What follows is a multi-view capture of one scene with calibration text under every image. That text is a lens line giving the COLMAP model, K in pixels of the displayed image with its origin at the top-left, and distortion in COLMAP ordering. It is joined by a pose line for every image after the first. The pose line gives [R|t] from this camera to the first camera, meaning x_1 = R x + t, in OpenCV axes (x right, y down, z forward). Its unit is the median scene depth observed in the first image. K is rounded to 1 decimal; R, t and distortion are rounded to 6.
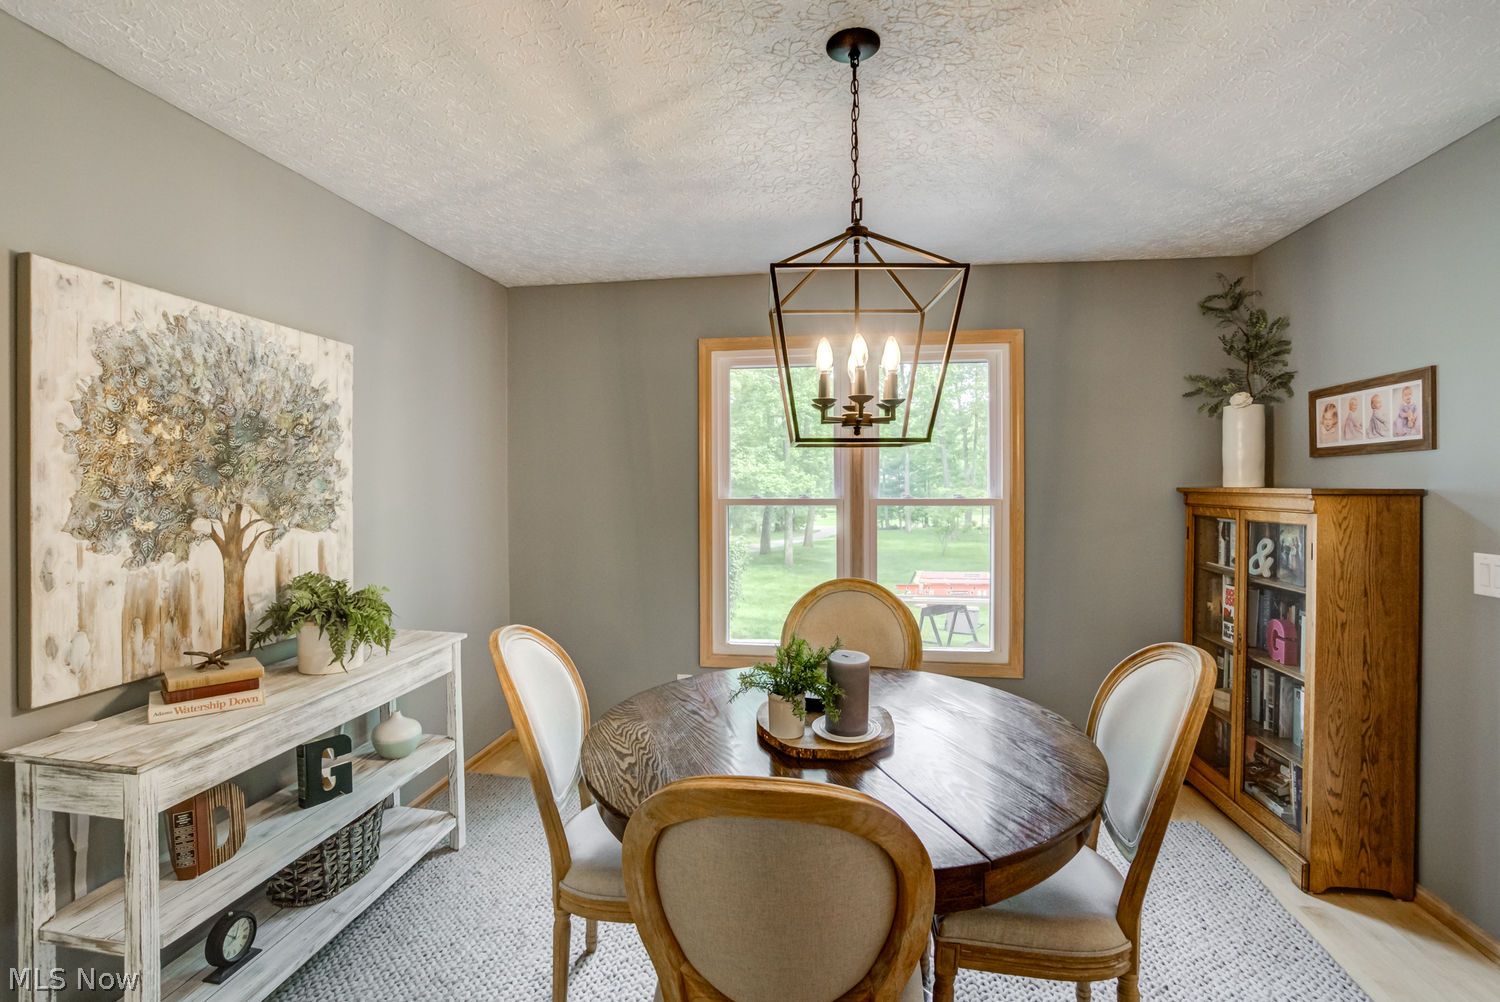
lens RADIAL K [[669.0, 0, 741.2], [0, 669.0, 487.0], [0, 0, 1]] dist [-0.024843, 0.003048]
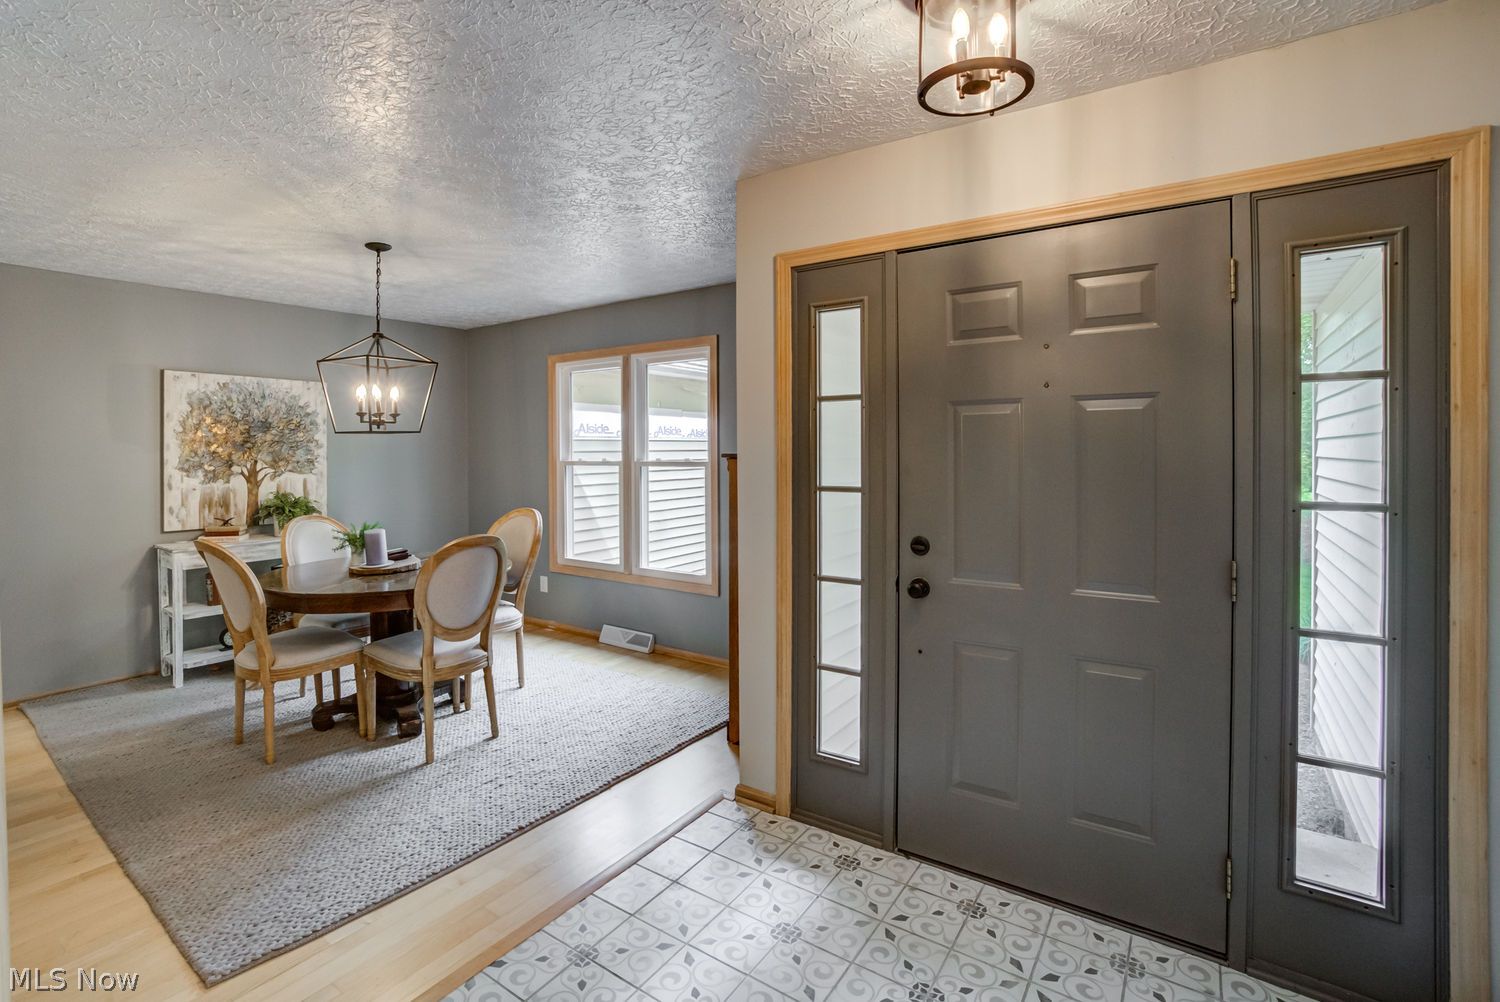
lens RADIAL K [[669.0, 0, 692.8], [0, 669.0, 452.6], [0, 0, 1]] dist [-0.024843, 0.003048]
pose [[0.895758, -0.000883, -0.444541, 1.805823], [-0.000108, 0.999998, -0.002205, 0.004566], [0.444542, 0.002024, 0.895756, -0.431944]]
